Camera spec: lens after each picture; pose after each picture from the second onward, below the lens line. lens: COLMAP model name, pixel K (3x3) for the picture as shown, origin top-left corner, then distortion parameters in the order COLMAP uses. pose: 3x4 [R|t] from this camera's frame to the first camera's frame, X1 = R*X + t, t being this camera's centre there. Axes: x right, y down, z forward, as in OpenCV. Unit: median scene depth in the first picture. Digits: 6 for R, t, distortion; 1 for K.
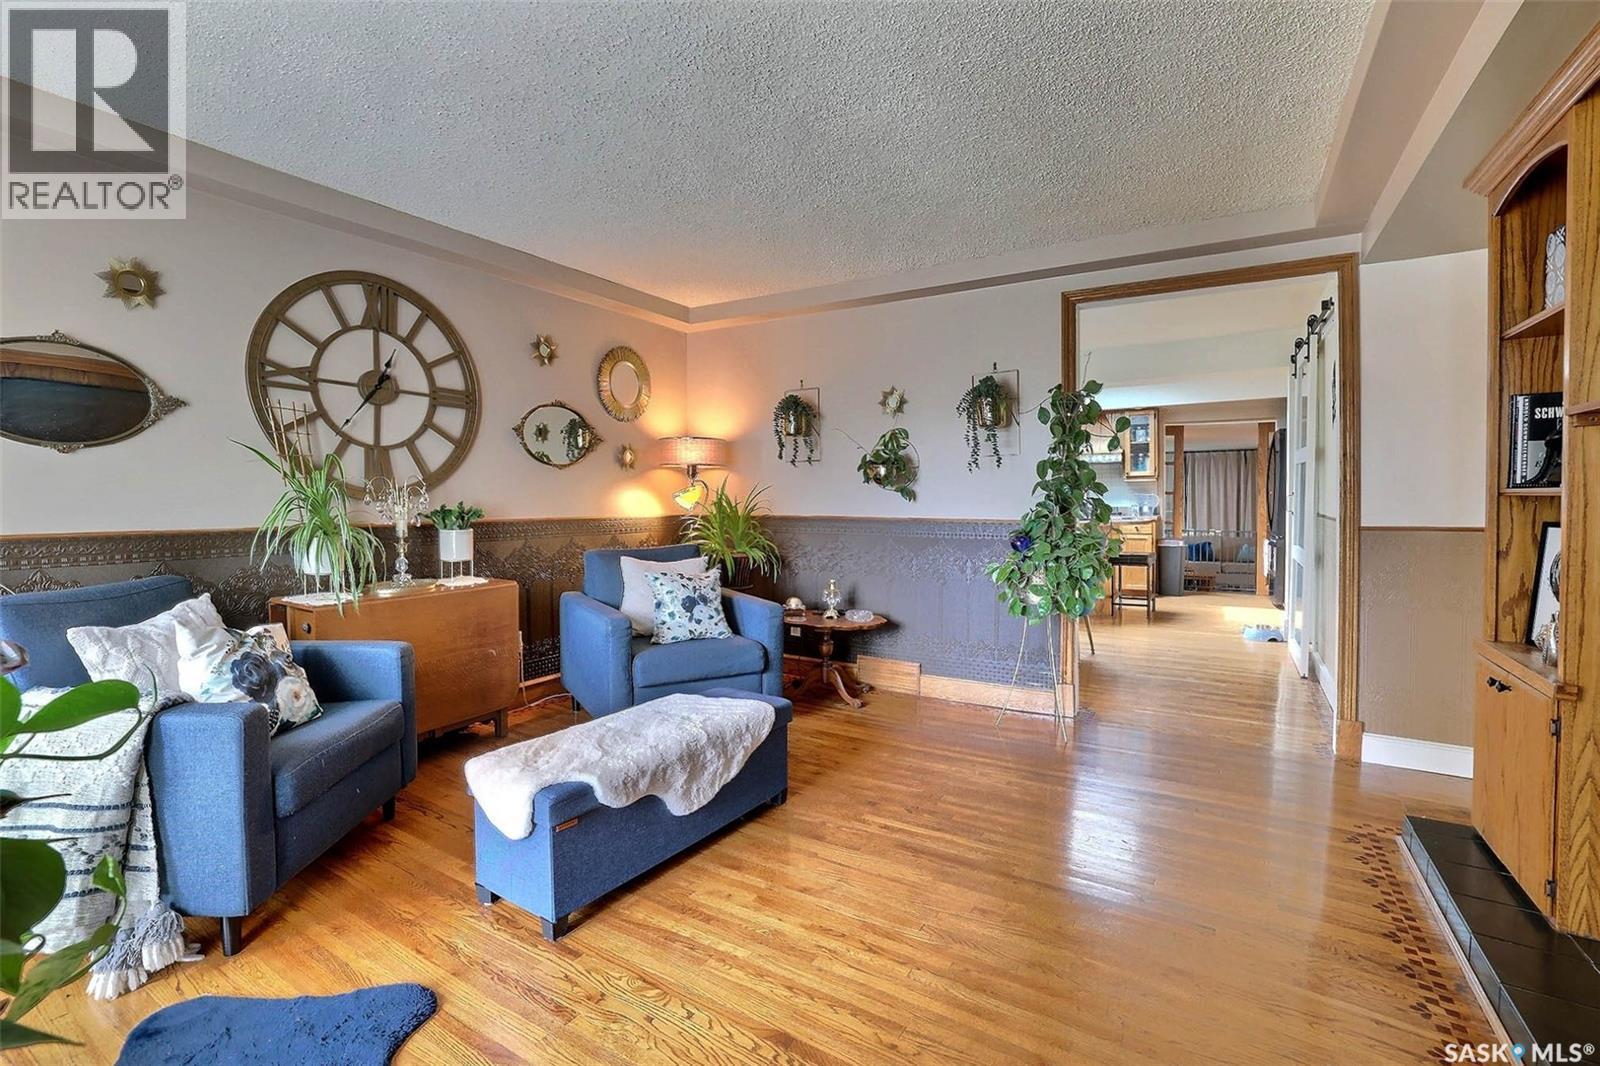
lens RADIAL K [[705.4, 0, 791.4], [0, 705.4, 522.3], [0, 0, 1]] dist [-0.047324, 0.018716]
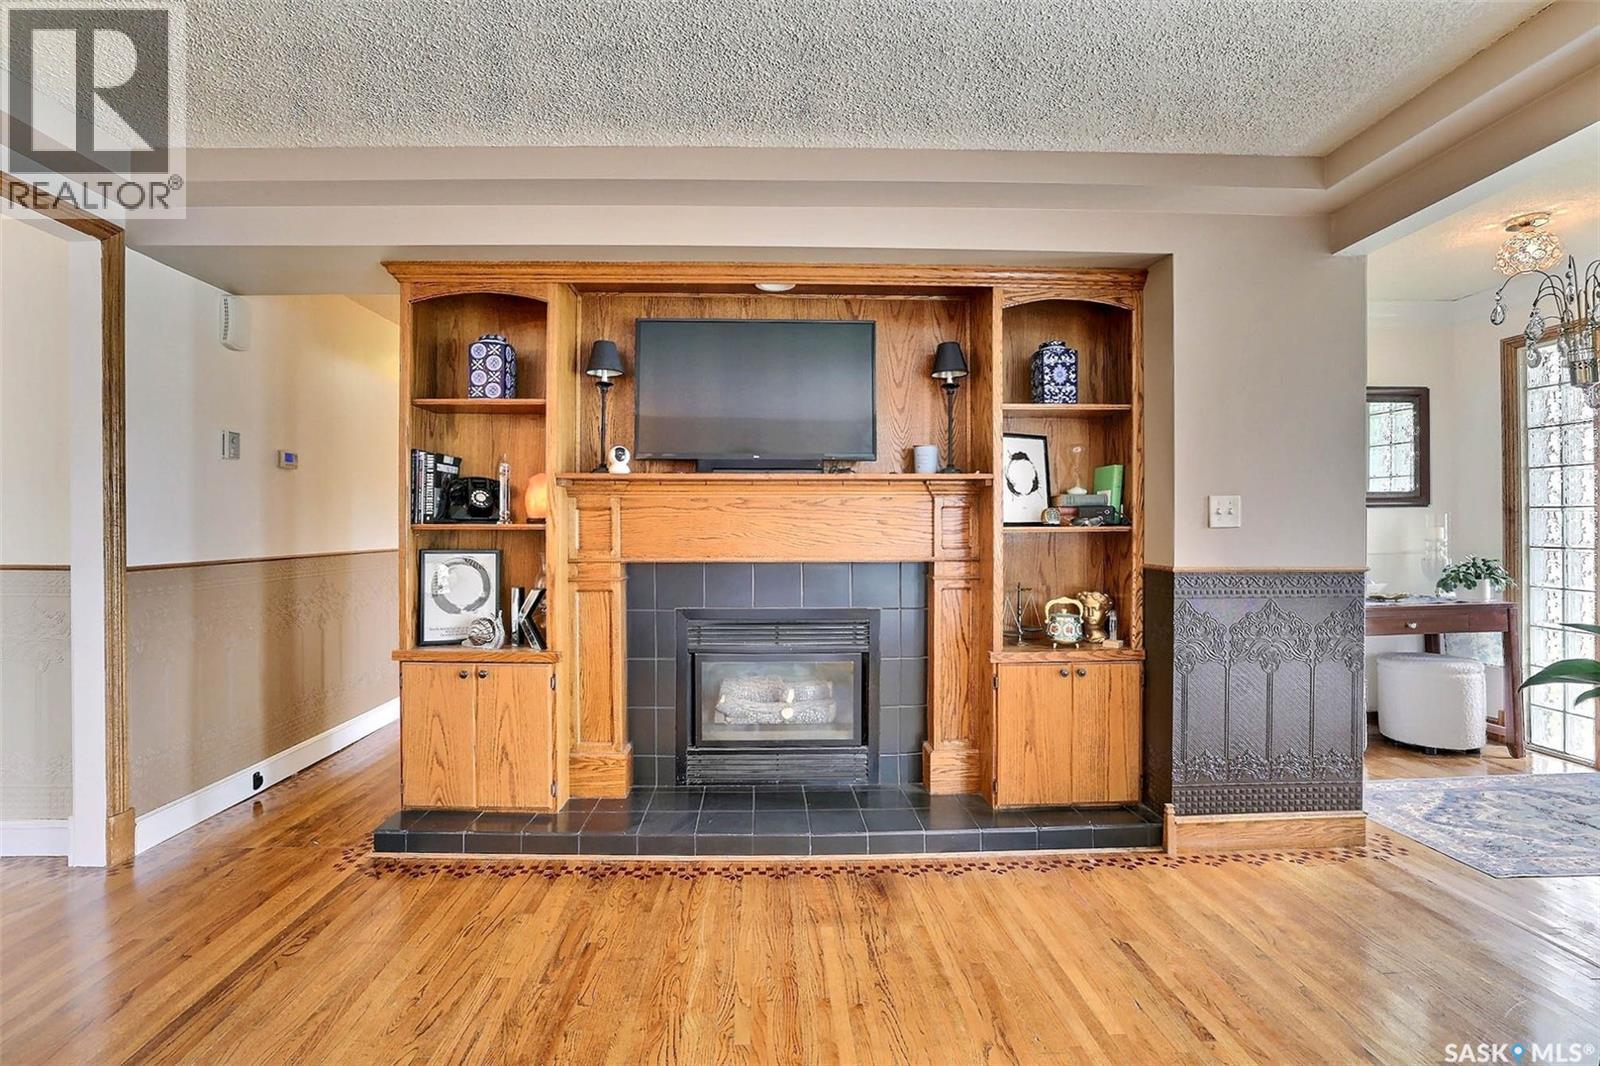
lens RADIAL K [[705.4, 0, 791.4], [0, 705.4, 522.3], [0, 0, 1]] dist [-0.047324, 0.018716]
pose [[-0.534448, 0.017929, 0.845011, -0.394282], [0.030121, 0.999544, -0.002157, -0.029471], [-0.844665, 0.024299, -0.534744, 1.109864]]
